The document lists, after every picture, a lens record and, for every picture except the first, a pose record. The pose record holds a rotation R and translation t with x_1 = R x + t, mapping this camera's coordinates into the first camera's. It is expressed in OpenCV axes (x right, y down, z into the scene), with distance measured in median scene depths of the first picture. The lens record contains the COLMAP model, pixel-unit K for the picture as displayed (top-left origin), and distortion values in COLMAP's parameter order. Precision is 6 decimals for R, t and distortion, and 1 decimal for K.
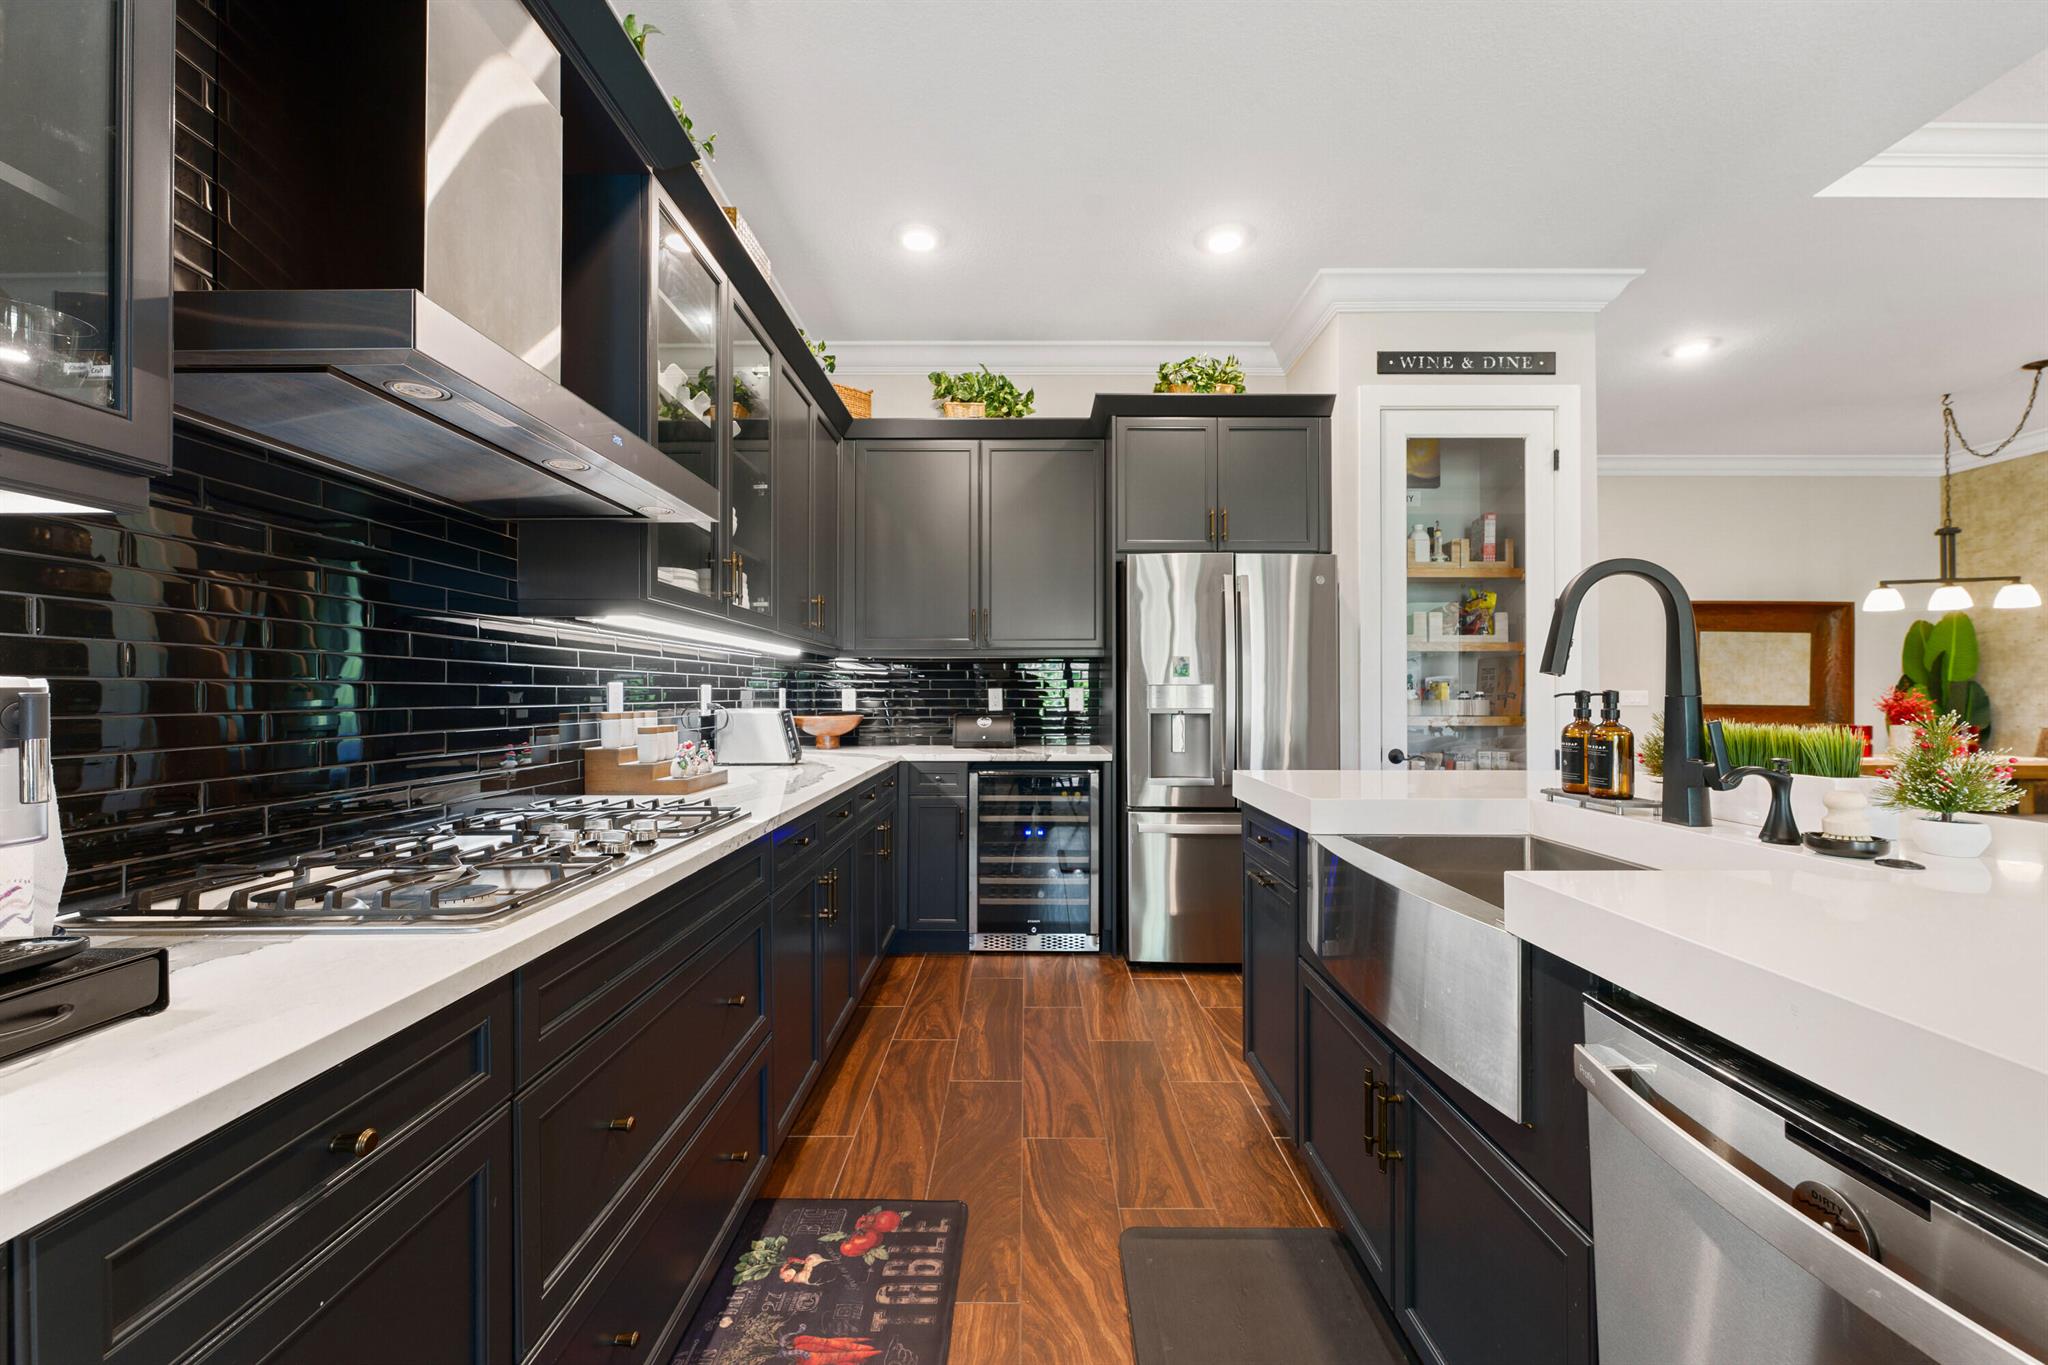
lens RADIAL K [[812.7, 0, 1018.2], [0, 812.7, 690.0], [0, 0, 1]] dist [-0.002692, 0.001357]
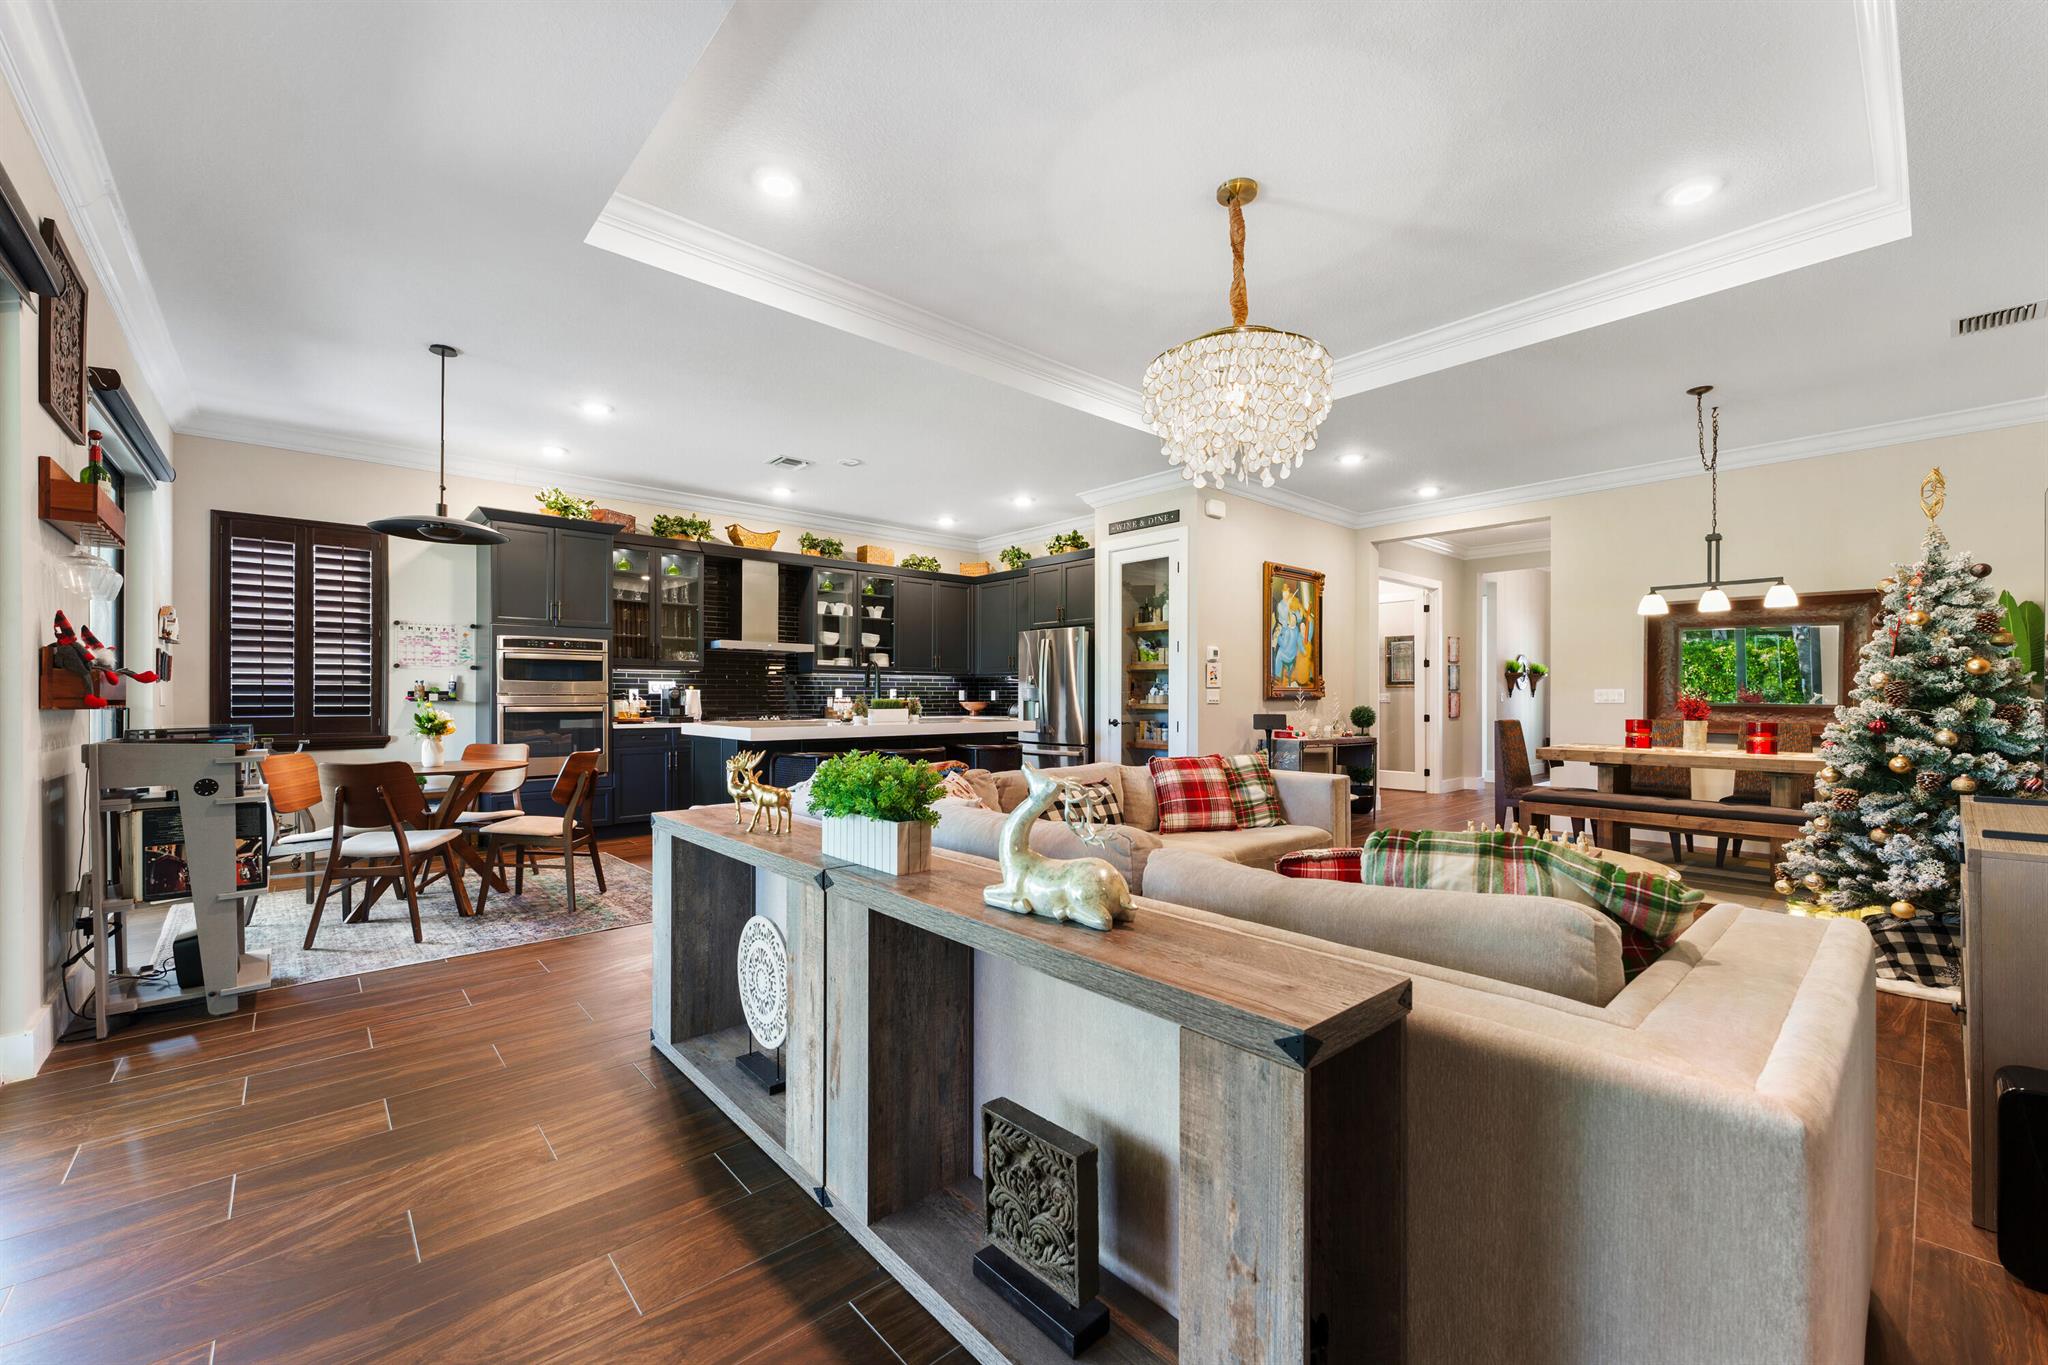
lens RADIAL K [[812.7, 0, 1026.6], [0, 812.7, 692.1], [0, 0, 1]] dist [-0.002692, 0.001357]
pose [[0.657682, -0.001490, -0.753294, 2.895267], [0.003593, 0.999993, 0.001159, 0.001942], [0.753287, -0.003469, 0.657683, -0.778935]]
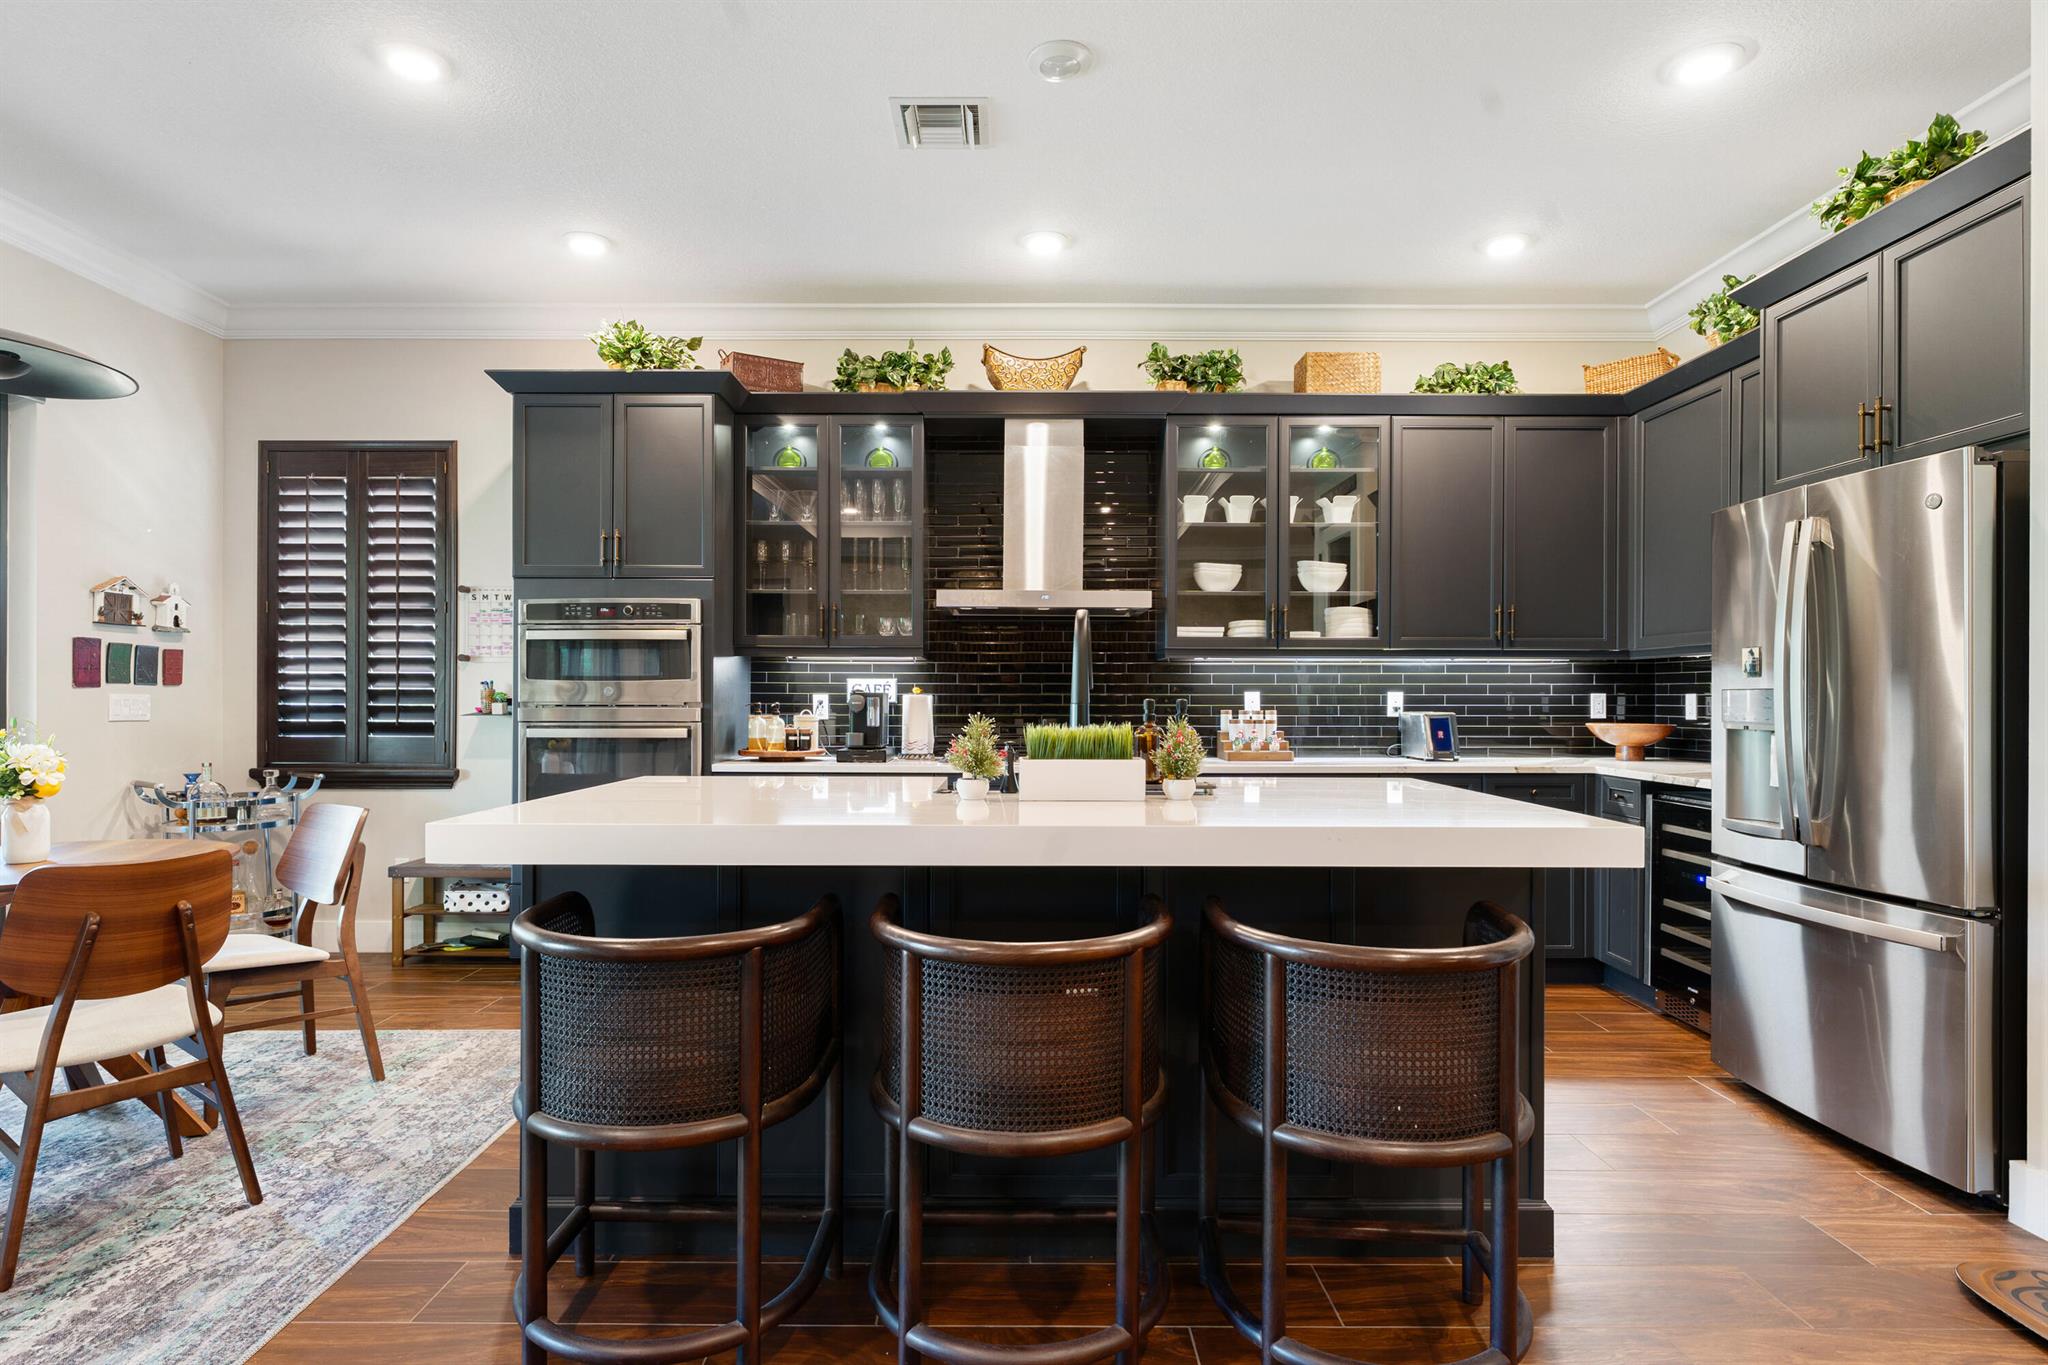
lens RADIAL K [[1043.1, 0, 1029.6], [0, 1043.1, 689.0], [0, 0, 1]] dist [-0.005790, -0.002479]
pose [[-0.009104, -0.003706, -0.999952, 1.638446], [0.005606, 0.999977, -0.003757, -0.010351], [0.999943, -0.005640, -0.009083, 0.602900]]
